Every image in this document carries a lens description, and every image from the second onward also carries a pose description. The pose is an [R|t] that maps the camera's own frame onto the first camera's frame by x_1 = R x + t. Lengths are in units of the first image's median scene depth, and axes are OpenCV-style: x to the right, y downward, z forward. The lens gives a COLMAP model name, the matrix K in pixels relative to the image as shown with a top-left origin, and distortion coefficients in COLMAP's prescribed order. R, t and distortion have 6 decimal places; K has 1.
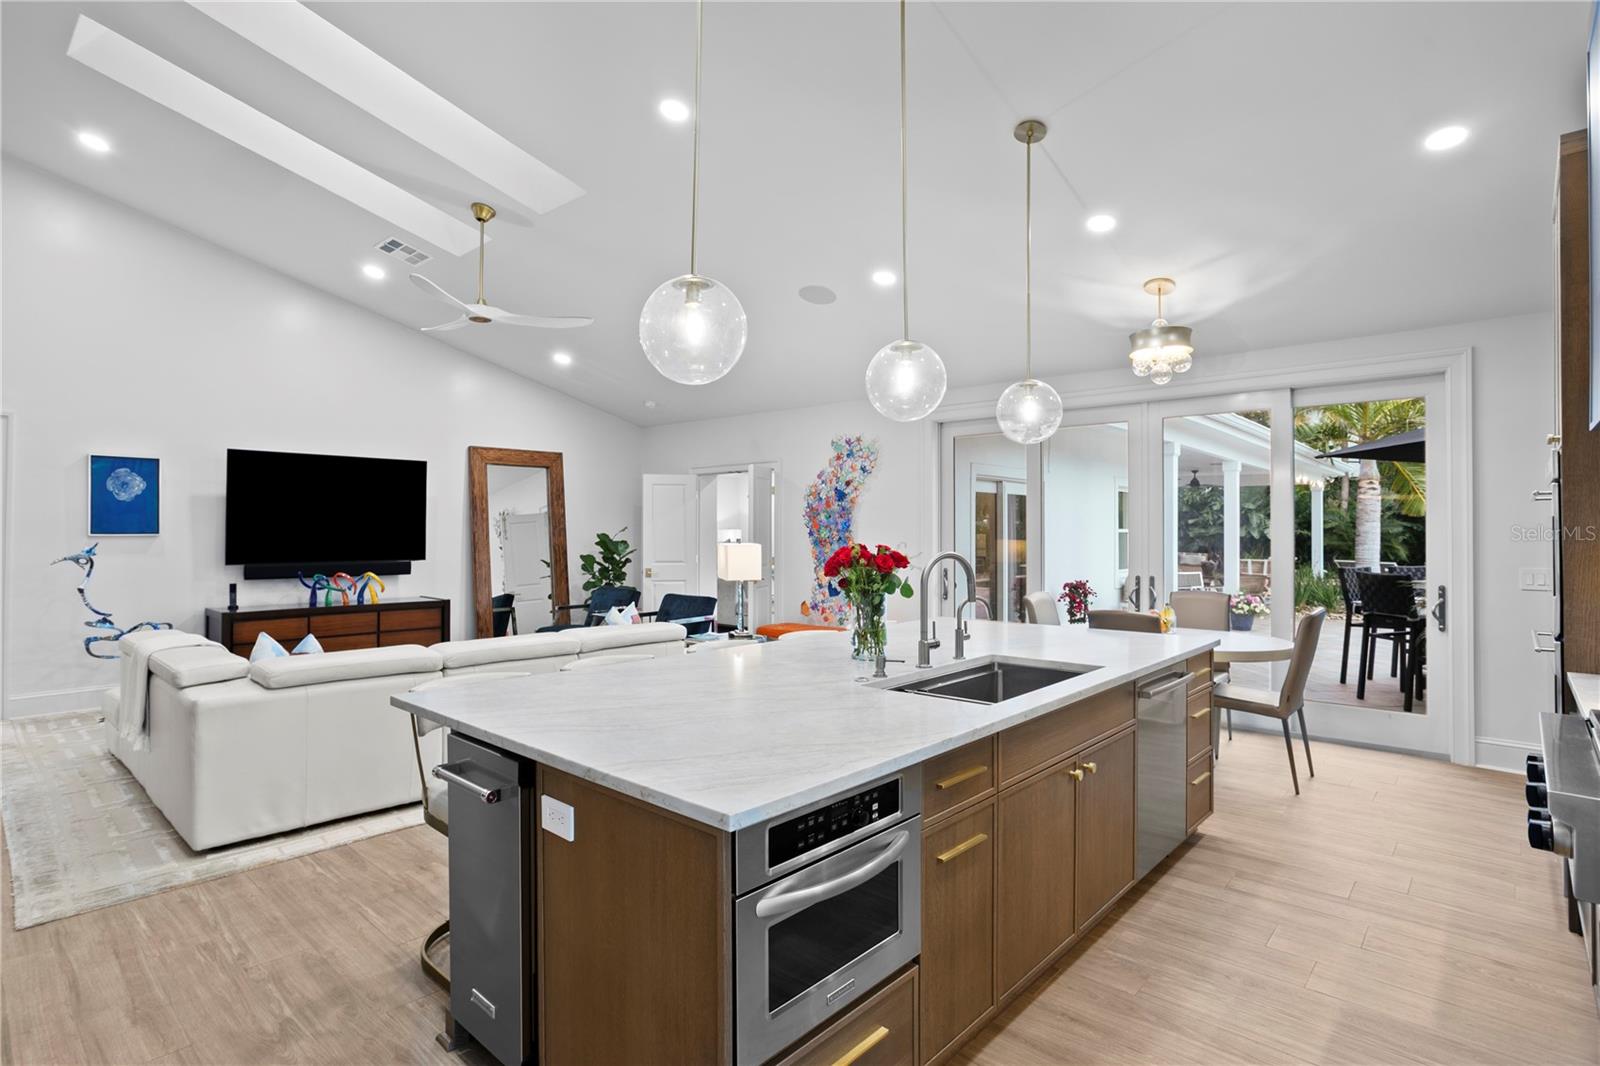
lens RADIAL K [[802.7, 0, 795.9], [0, 802.7, 531.4], [0, 0, 1]] dist [-0.000399, 0.001436]
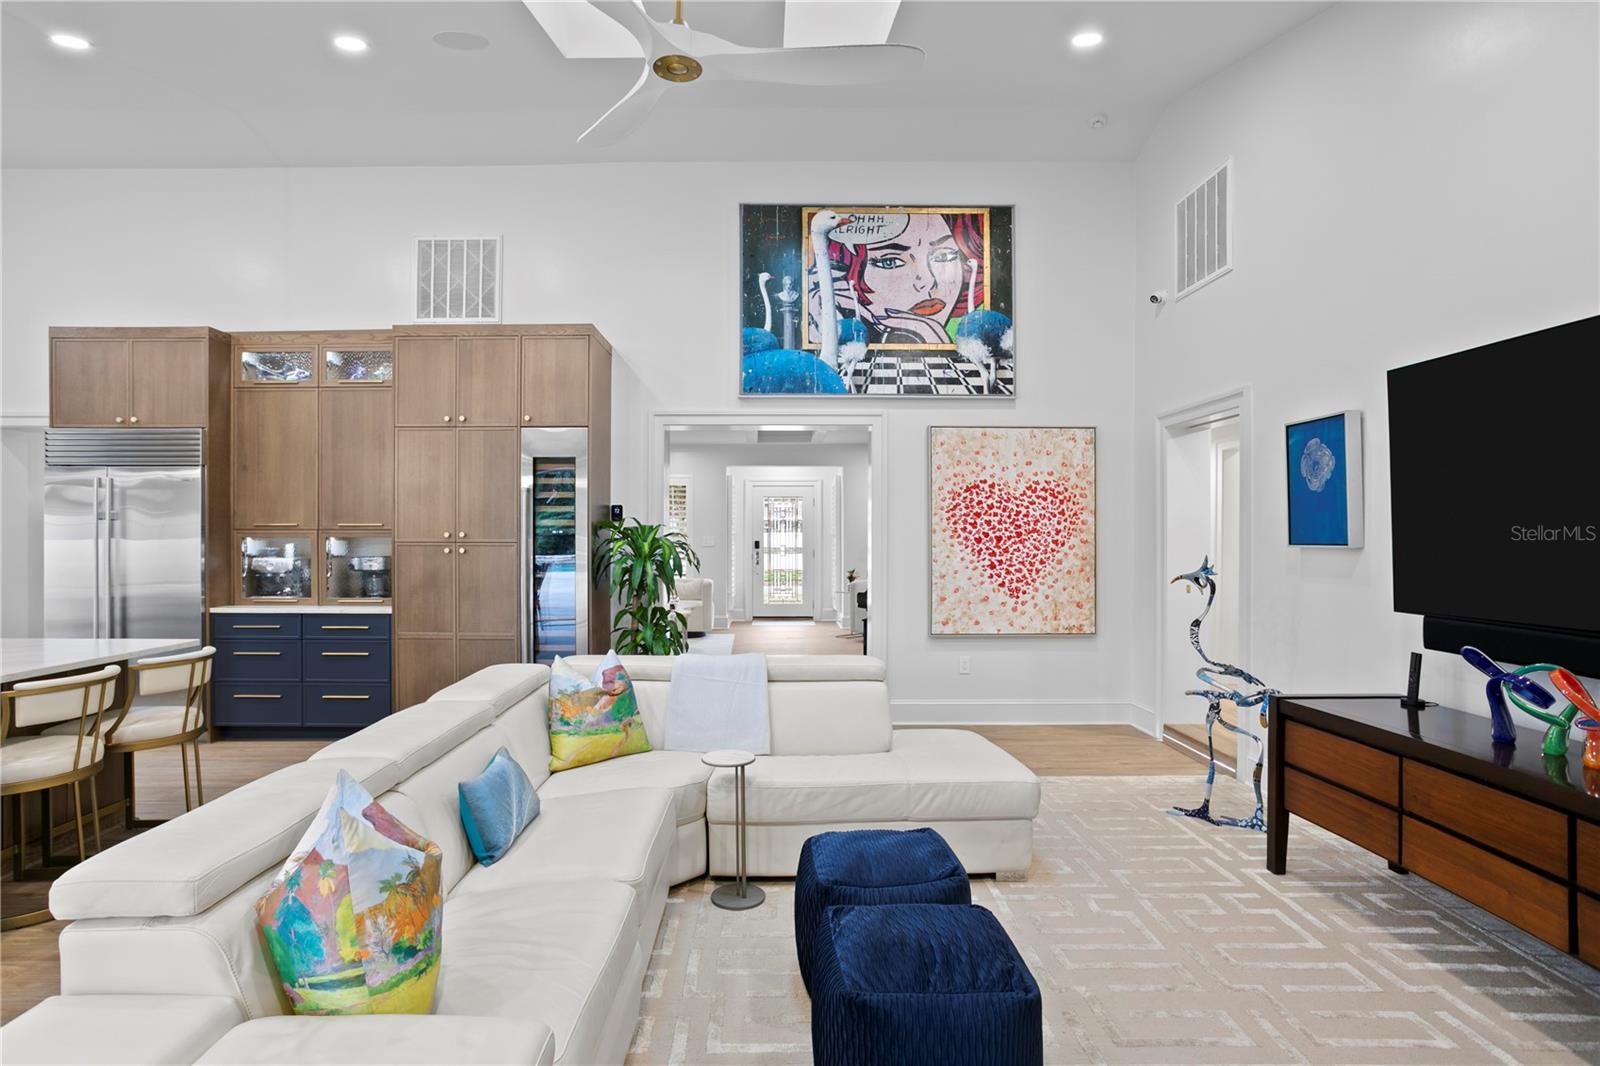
lens RADIAL K [[802.7, 0, 791.5], [0, 802.7, 536.2], [0, 0, 1]] dist [-0.000399, 0.001436]
pose [[-0.737768, -0.000169, -0.675055, -0.123236], [0.000914, 0.999999, -0.001249, -0.003018], [0.675054, -0.001538, -0.737767, 1.177398]]
